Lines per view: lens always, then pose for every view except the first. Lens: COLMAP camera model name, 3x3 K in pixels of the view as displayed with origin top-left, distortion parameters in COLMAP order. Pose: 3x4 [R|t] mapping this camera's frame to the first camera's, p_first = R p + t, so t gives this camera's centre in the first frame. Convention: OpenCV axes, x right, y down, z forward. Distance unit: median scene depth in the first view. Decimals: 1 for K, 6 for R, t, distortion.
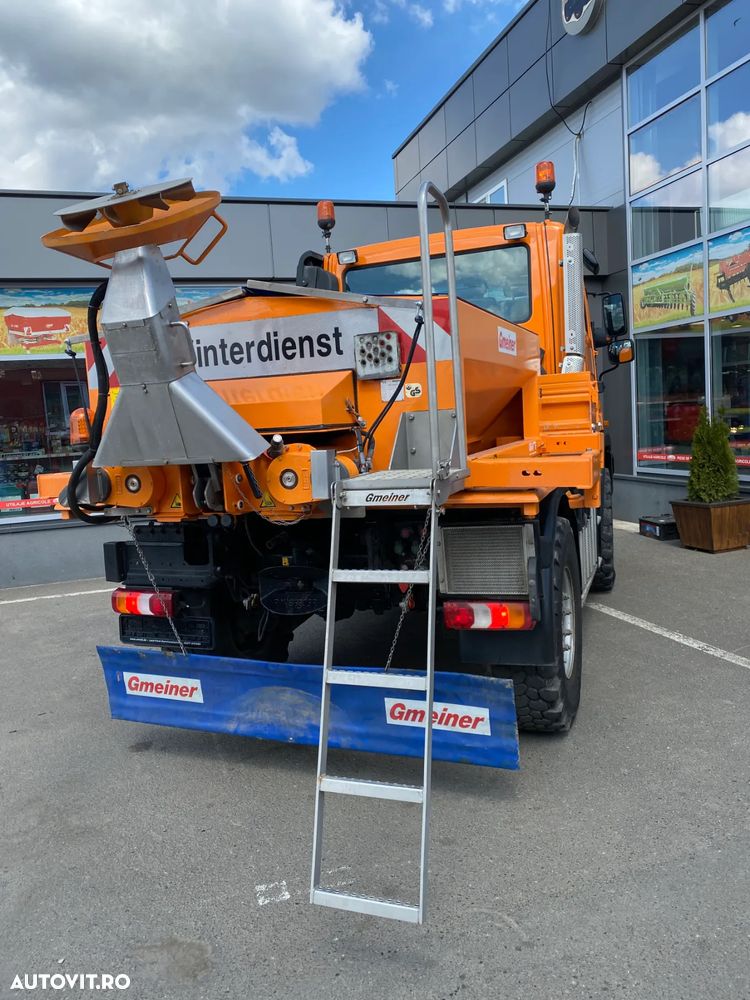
lens RADIAL K [[760.4, 0, 374.0], [0, 760.4, 484.4], [0, 0, 1]] dist [0.060789, -0.075549]
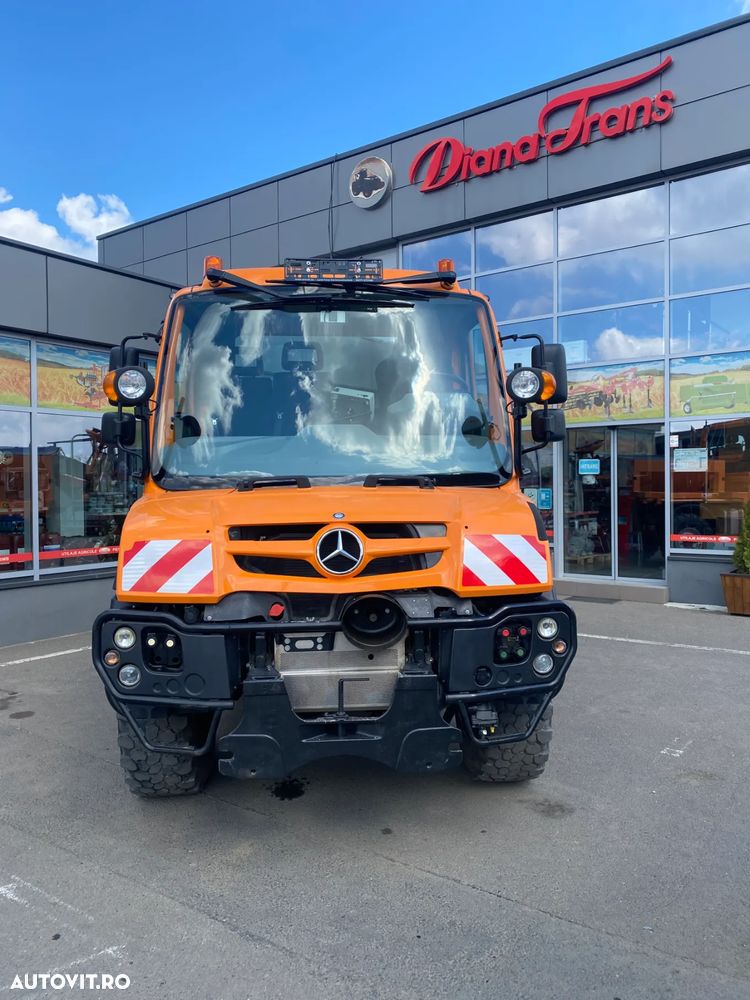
lens RADIAL K [[760.4, 0, 376.9], [0, 760.4, 489.8], [0, 0, 1]] dist [0.060789, -0.075549]
pose [[0.797387, 0.048984, 0.601477, -0.936467], [0.015270, 0.994743, -0.101255, 0.056141], [-0.603275, 0.089924, 0.792447, -0.018395]]
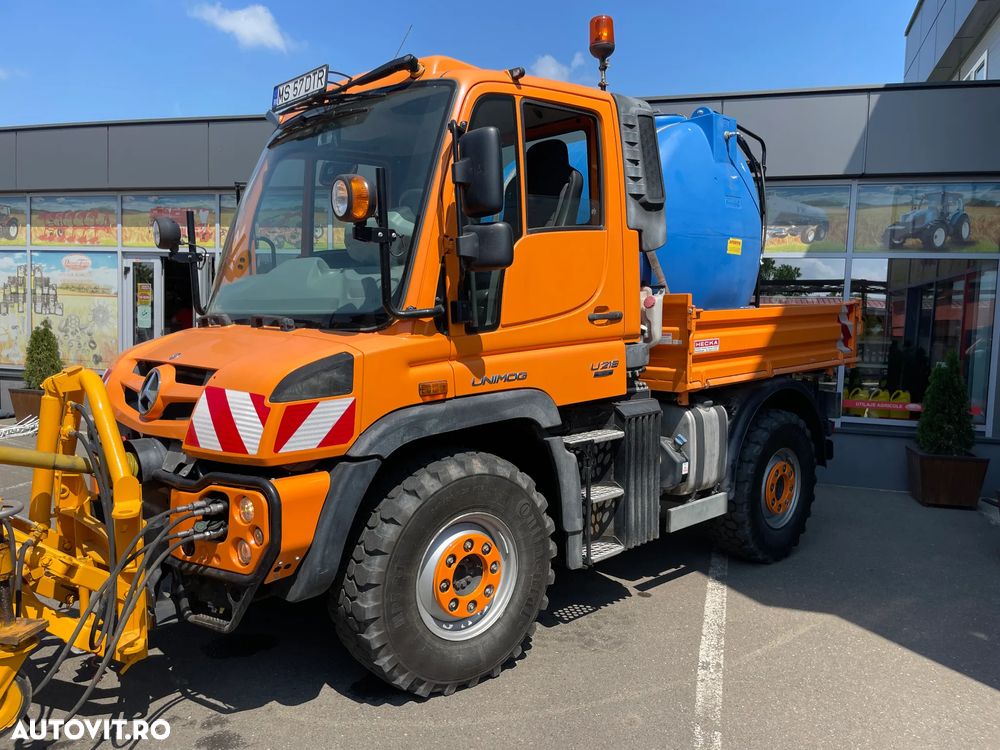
lens RADIAL K [[760.4, 0, 510.4], [0, 760.4, 384.0], [0, 0, 1]] dist [0.060789, -0.075549]
pose [[0.821858, 0.133544, -0.553818, 0.633768], [-0.134995, 0.990101, 0.038417, -0.062394], [0.553467, 0.043189, 0.831751, 0.242988]]
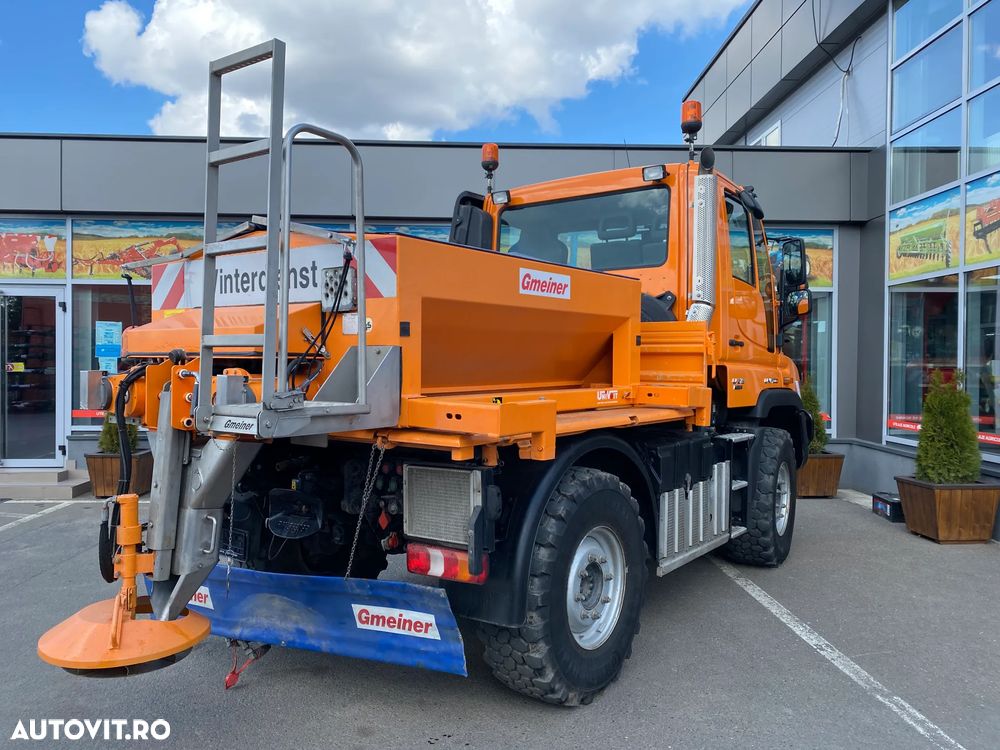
lens RADIAL K [[760.4, 0, 489.6], [0, 760.4, 368.5], [0, 0, 1]] dist [0.060789, -0.075549]
pose [[0.958699, 0.070494, -0.275548, 0.281363], [-0.089842, 0.994253, -0.058222, -0.012690], [0.269860, 0.080574, 0.959522, 0.046699]]
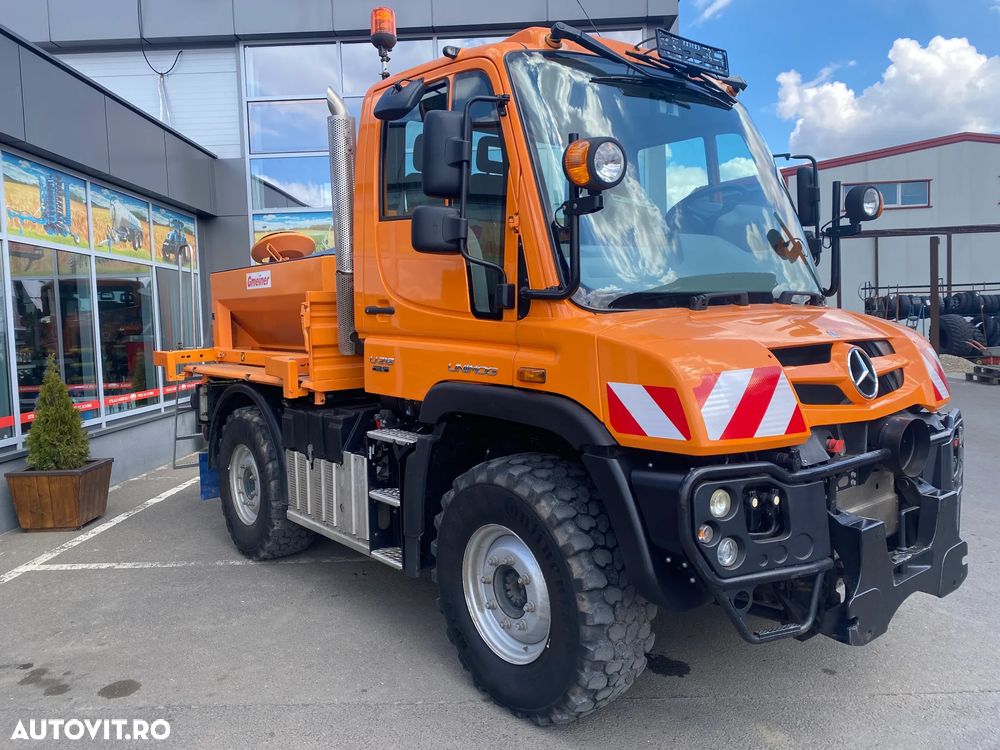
lens RADIAL K [[760.4, 0, 499.0], [0, 760.4, 366.2], [0, 0, 1]] dist [0.060789, -0.075549]
pose [[0.306451, -0.001165, 0.951886, -1.216370], [0.101152, 0.994377, -0.031348, 0.026705], [-0.946497, 0.105892, 0.304846, 0.626155]]
